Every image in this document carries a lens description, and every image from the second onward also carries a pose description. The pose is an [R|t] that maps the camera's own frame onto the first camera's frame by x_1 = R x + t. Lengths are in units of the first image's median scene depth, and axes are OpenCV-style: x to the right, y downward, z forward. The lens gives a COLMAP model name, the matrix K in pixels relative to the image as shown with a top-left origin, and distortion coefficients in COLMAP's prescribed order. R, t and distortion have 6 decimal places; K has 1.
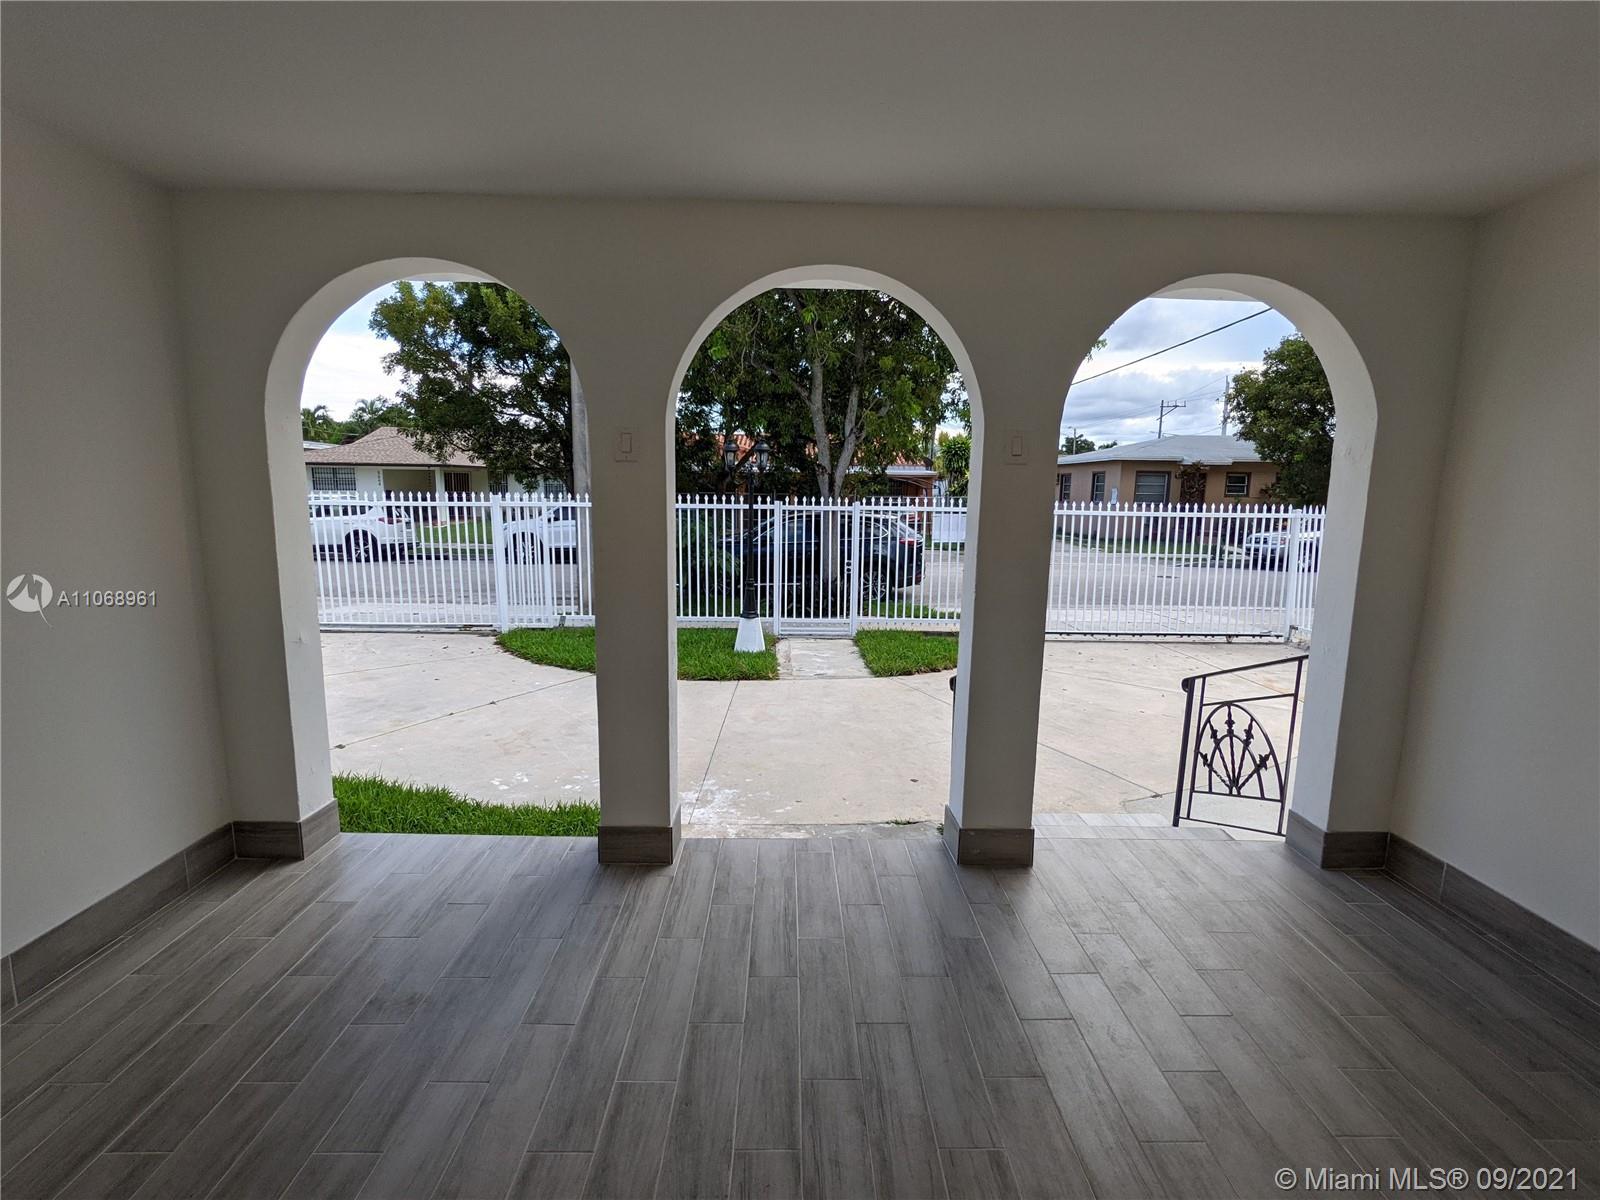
lens RADIAL K [[769.2, 0, 796.5], [0, 769.2, 605.9], [0, 0, 1]] dist [0.000712, 0.000009]
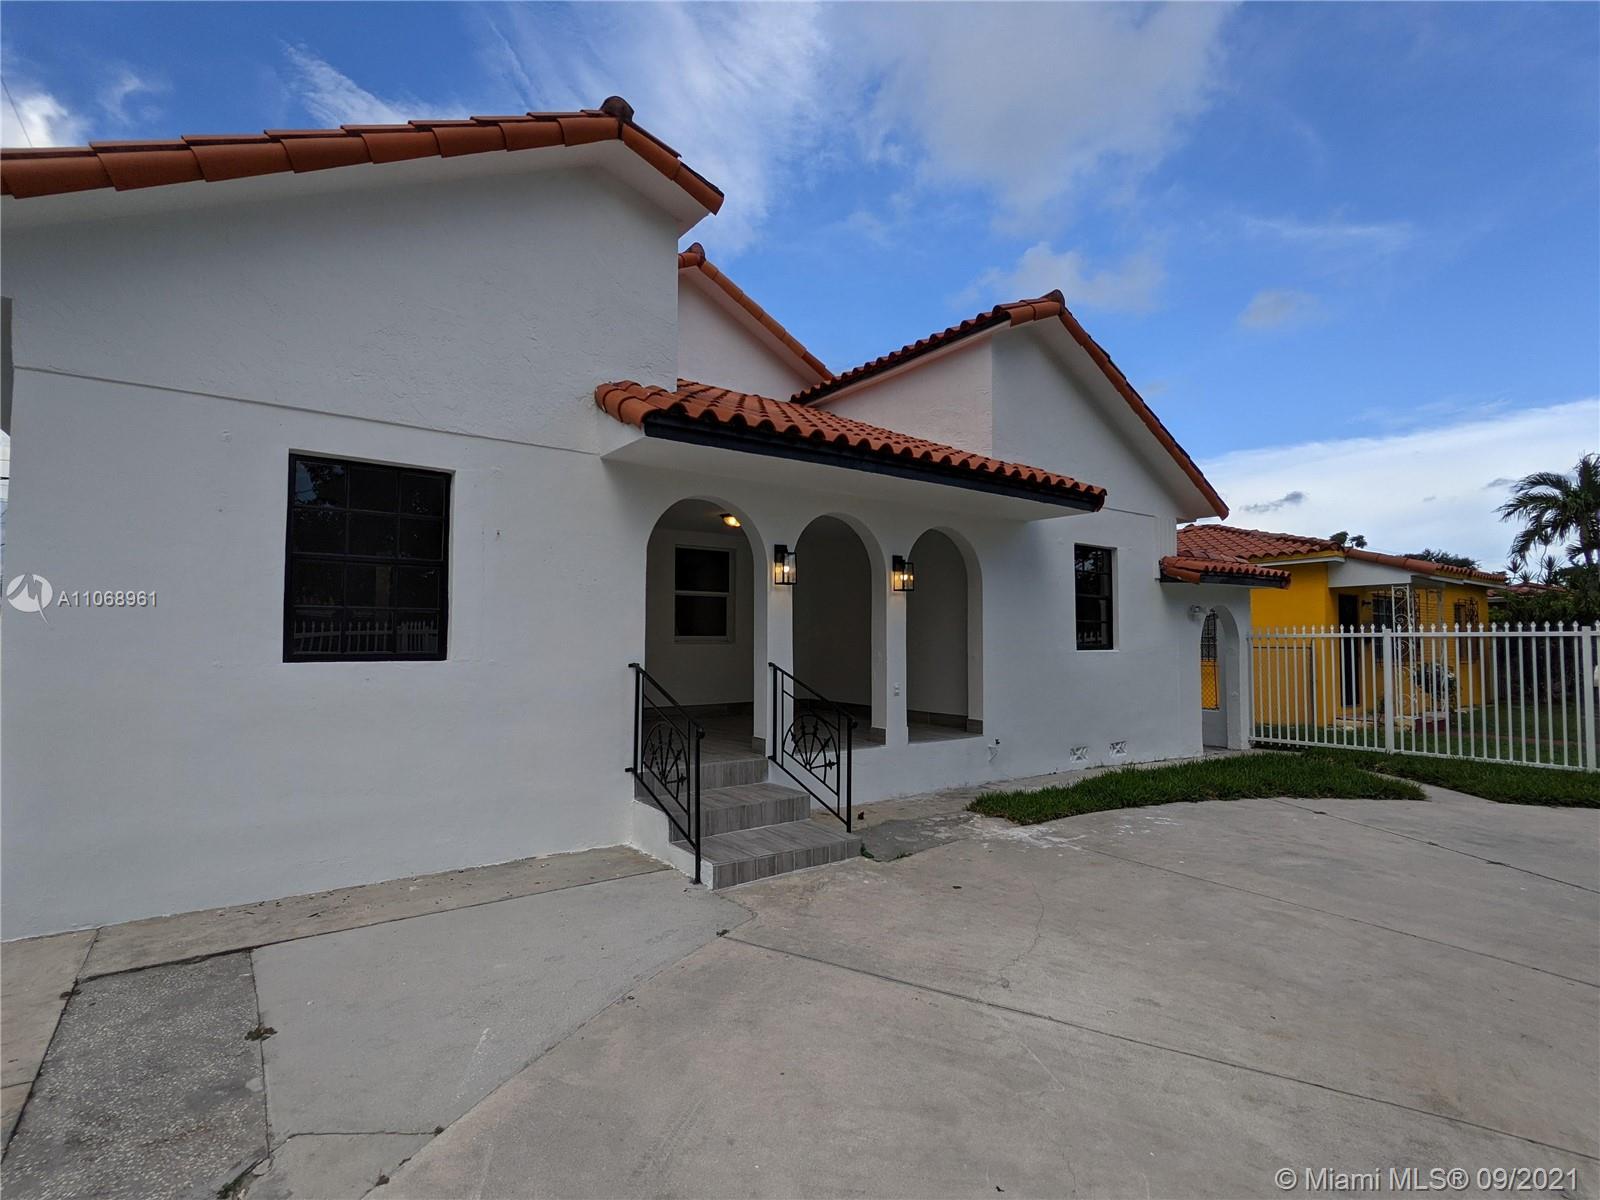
lens RADIAL K [[769.2, 0, 795.2], [0, 769.2, 610.2], [0, 0, 1]] dist [0.000712, 0.000009]
pose [[-0.815912, -0.042790, -0.576591, 0.436226], [-0.104650, 0.991716, 0.074488, -0.075278], [0.568627, 0.121116, -0.813631, 0.817408]]
